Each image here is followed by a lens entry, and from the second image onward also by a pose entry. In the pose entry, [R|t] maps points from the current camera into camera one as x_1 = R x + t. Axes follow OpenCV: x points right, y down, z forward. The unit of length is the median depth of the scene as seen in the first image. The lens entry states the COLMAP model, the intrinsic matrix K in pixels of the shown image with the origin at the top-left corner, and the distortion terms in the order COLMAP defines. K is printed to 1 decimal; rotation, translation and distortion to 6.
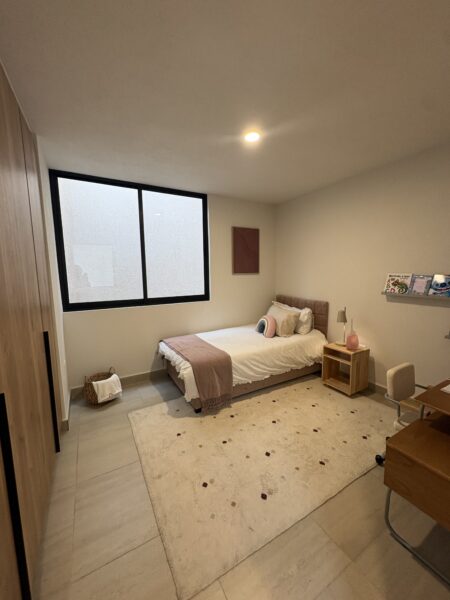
lens RADIAL K [[238.7, 0, 224.7], [0, 238.7, 300.7], [0, 0, 1]] dist [0.009222, -0.000050]
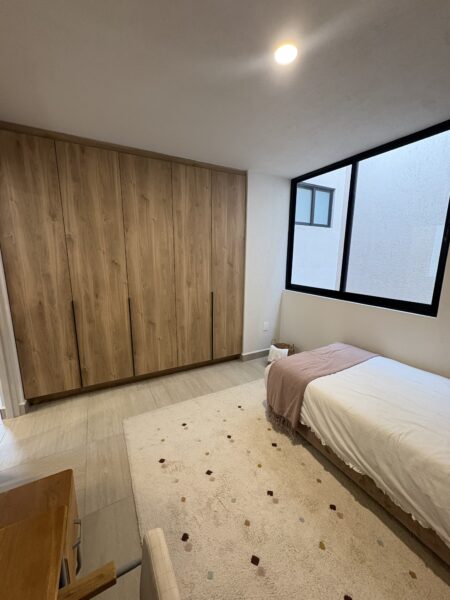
lens RADIAL K [[238.7, 0, 224.5], [0, 238.7, 298.9], [0, 0, 1]] dist [0.009222, -0.000050]
pose [[-0.019164, 0.191417, -0.981322, 0.661950], [-0.134288, 0.972116, 0.192244, -0.114202], [0.990757, 0.135463, 0.007076, 0.691473]]
